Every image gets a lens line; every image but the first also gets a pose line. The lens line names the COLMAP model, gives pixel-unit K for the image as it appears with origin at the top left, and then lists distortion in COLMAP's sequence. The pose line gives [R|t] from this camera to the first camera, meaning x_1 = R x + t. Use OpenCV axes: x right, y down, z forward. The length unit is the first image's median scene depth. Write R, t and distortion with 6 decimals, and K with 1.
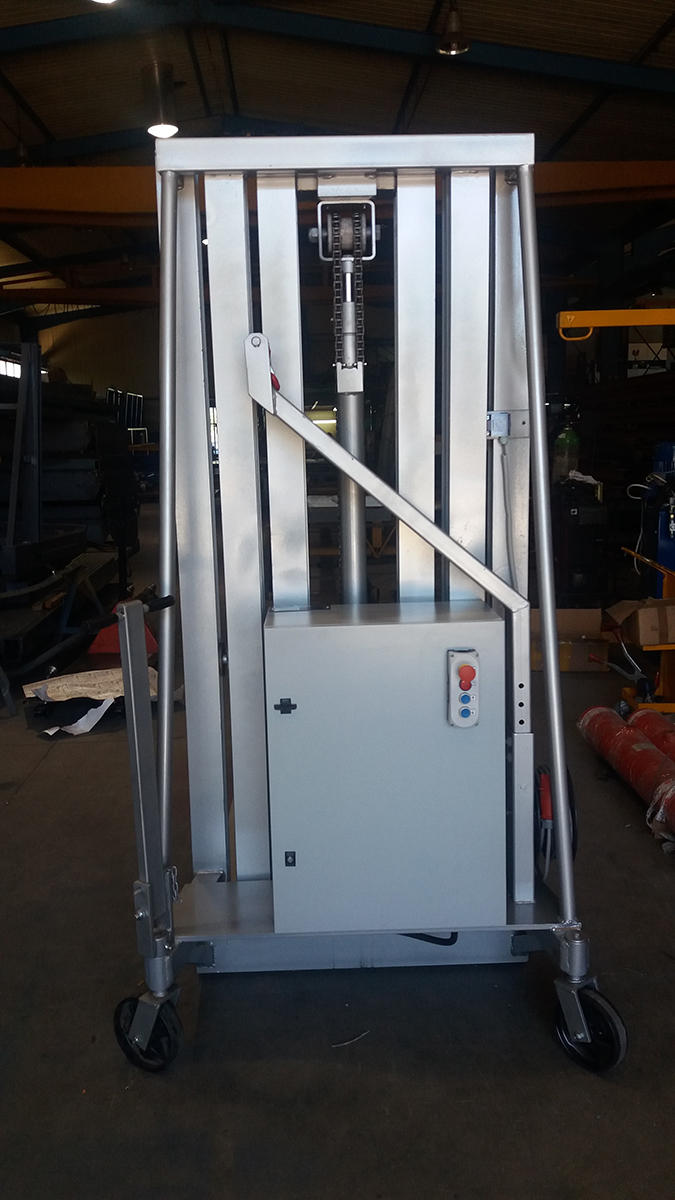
lens RADIAL K [[955.2, 0, 334.8], [0, 955.2, 597.4], [0, 0, 1]] dist [0.161662, -0.366596]
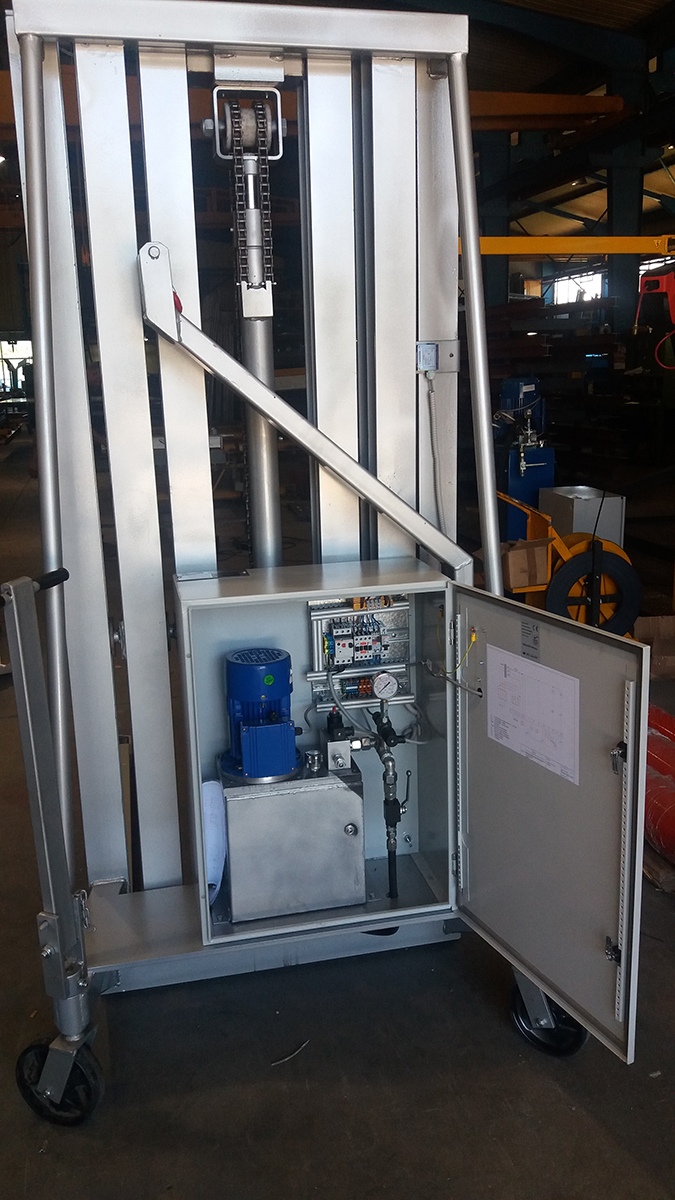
lens RADIAL K [[977.2, 0, 337.5], [0, 977.2, 600.0], [0, 0, 1]] dist [-0.003155, 0.008030]
pose [[0.980352, -0.047866, 0.191363, -0.093962], [0.036056, 0.997251, 0.064729, -0.018470], [-0.193935, -0.056557, 0.979383, 0.133637]]
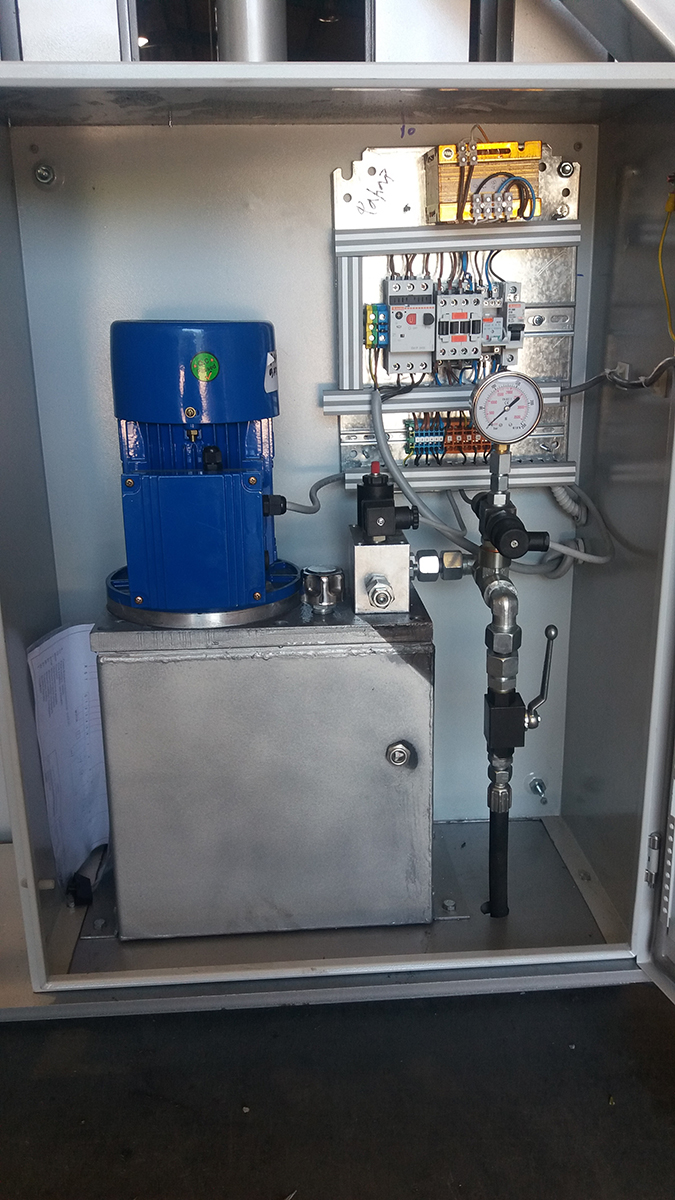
lens RADIAL K [[998.7, 0, 283.1], [0, 998.7, 629.0], [0, 0, 1]] dist [0.150386, -0.177736]
pose [[0.999938, -0.009699, 0.005406, 0.061293], [0.008673, 0.986224, 0.165188, 0.172945], [-0.006934, -0.165131, 0.986247, 0.733366]]
